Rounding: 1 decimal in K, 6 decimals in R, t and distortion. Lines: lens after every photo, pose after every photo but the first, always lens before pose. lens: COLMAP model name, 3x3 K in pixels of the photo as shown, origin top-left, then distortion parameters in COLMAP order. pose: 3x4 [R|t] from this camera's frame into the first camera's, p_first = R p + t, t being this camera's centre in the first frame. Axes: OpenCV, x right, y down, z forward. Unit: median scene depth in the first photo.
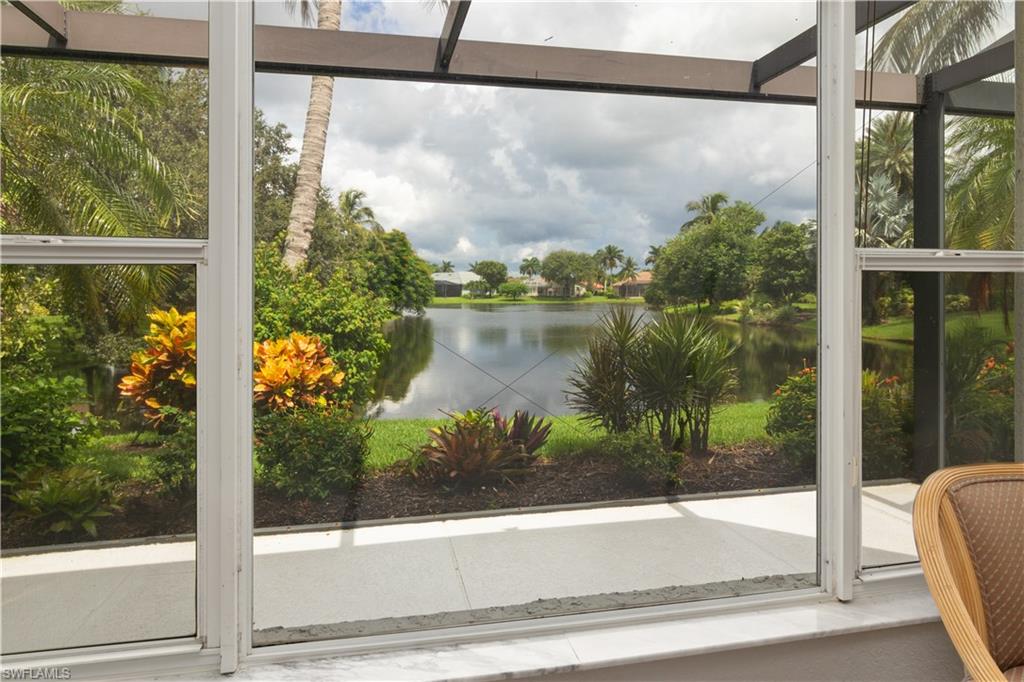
lens RADIAL K [[615.7, 0, 512.4], [0, 615.7, 290.2], [0, 0, 1]] dist [0.001313, -0.000046]
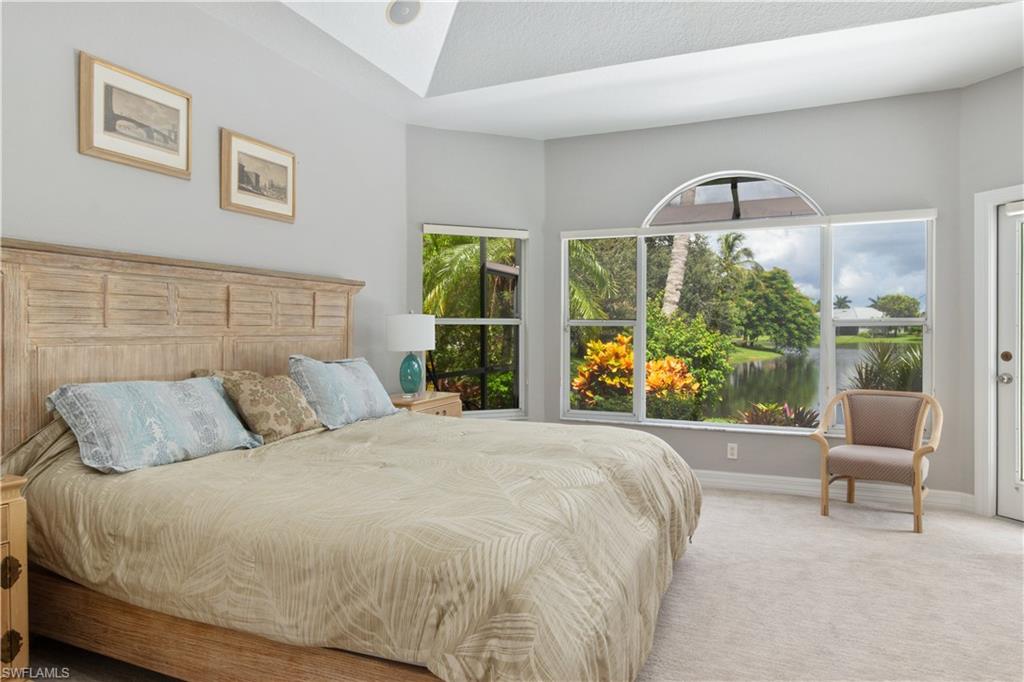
lens RADIAL K [[600.0, 0, 514.3], [0, 600.0, 327.5], [0, 0, 1]] dist [-0.000248, 0.000933]
pose [[0.820444, 0.003236, -0.571718, 0.040379], [-0.003074, 0.999994, 0.001249, -0.001260], [0.571719, 0.000733, 0.820449, -0.097930]]
